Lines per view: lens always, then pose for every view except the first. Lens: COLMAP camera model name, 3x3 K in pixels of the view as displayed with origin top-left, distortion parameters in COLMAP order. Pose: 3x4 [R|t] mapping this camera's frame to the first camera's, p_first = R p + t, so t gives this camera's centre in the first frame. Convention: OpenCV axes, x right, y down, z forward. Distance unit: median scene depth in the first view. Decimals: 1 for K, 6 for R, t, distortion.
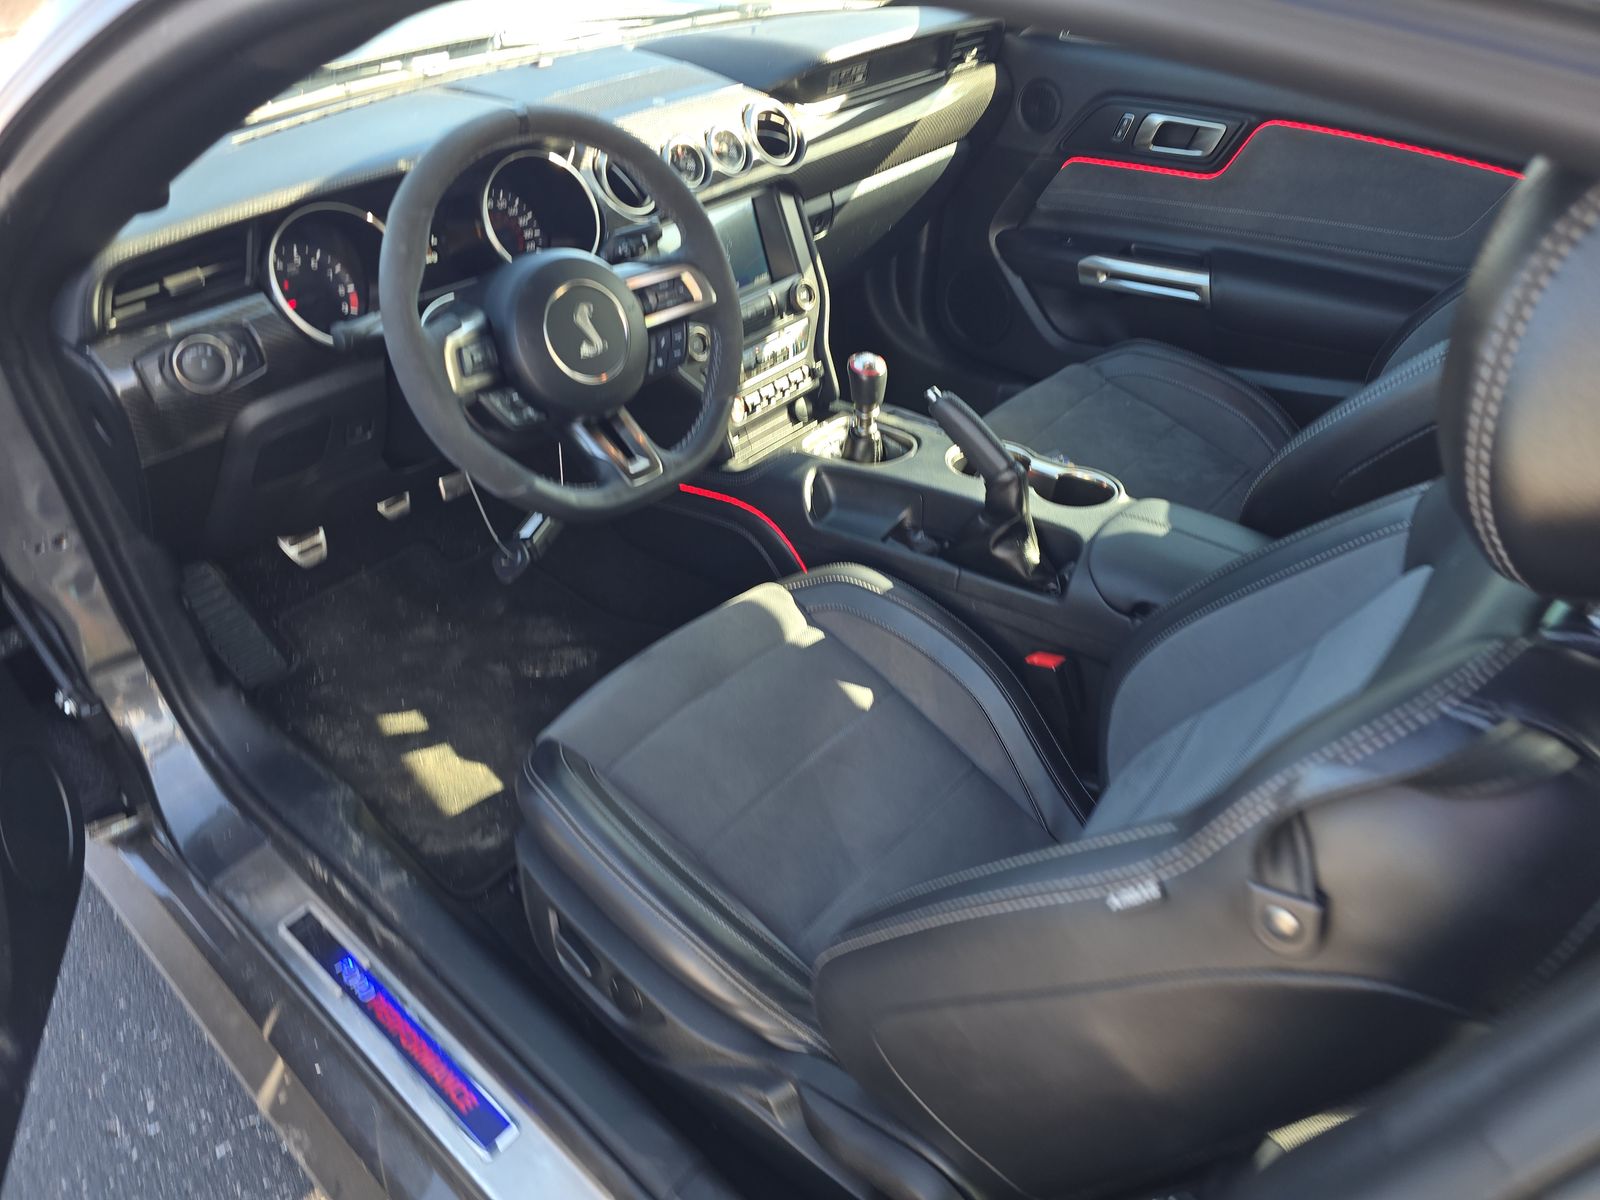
lens RADIAL K [[1084.2, 0, 800.0], [0, 1084.2, 600.0], [0, 0, 1]] dist [-0.000577, 0.003071]
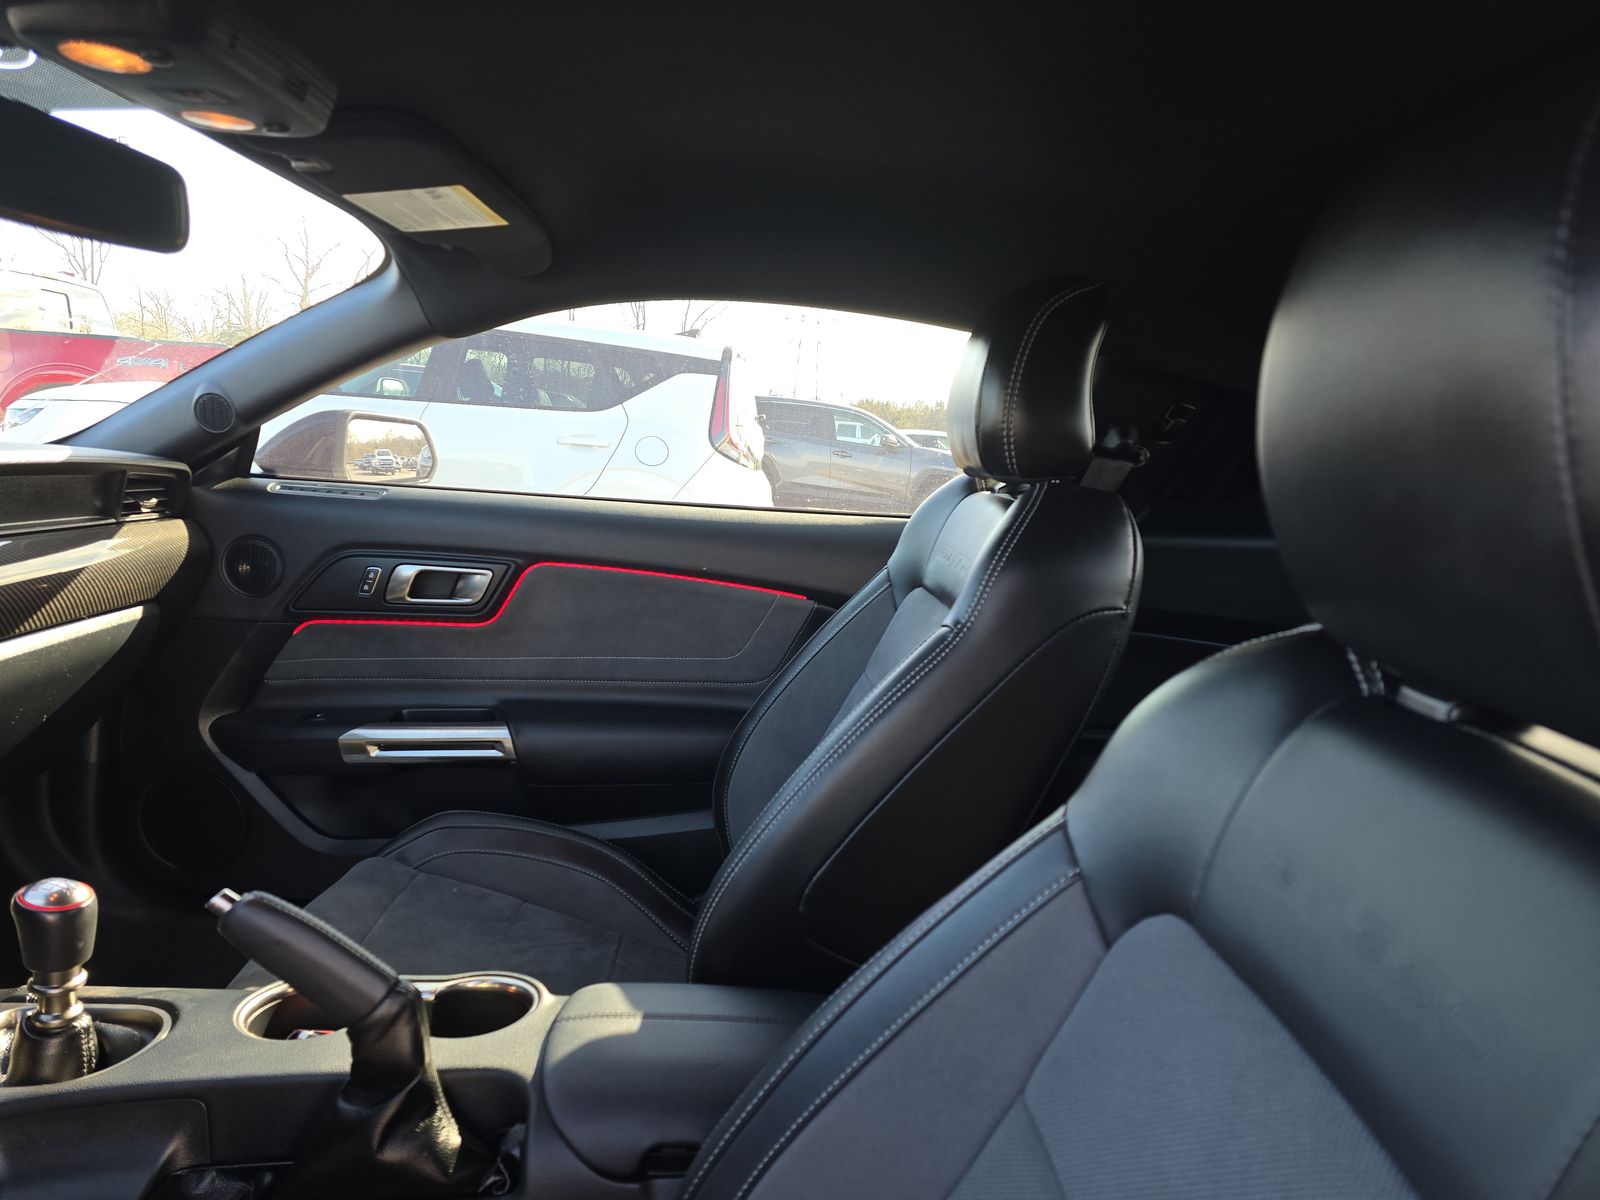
lens RADIAL K [[1041.0, 0, 800.0], [0, 1041.0, 600.0], [0, 0, 1]] dist [0.053946, -0.062454]
pose [[0.731263, -0.024403, 0.681659, -0.022245], [0.343394, 0.876648, -0.337000, -0.033837], [-0.589351, 0.480513, 0.649440, 0.333602]]
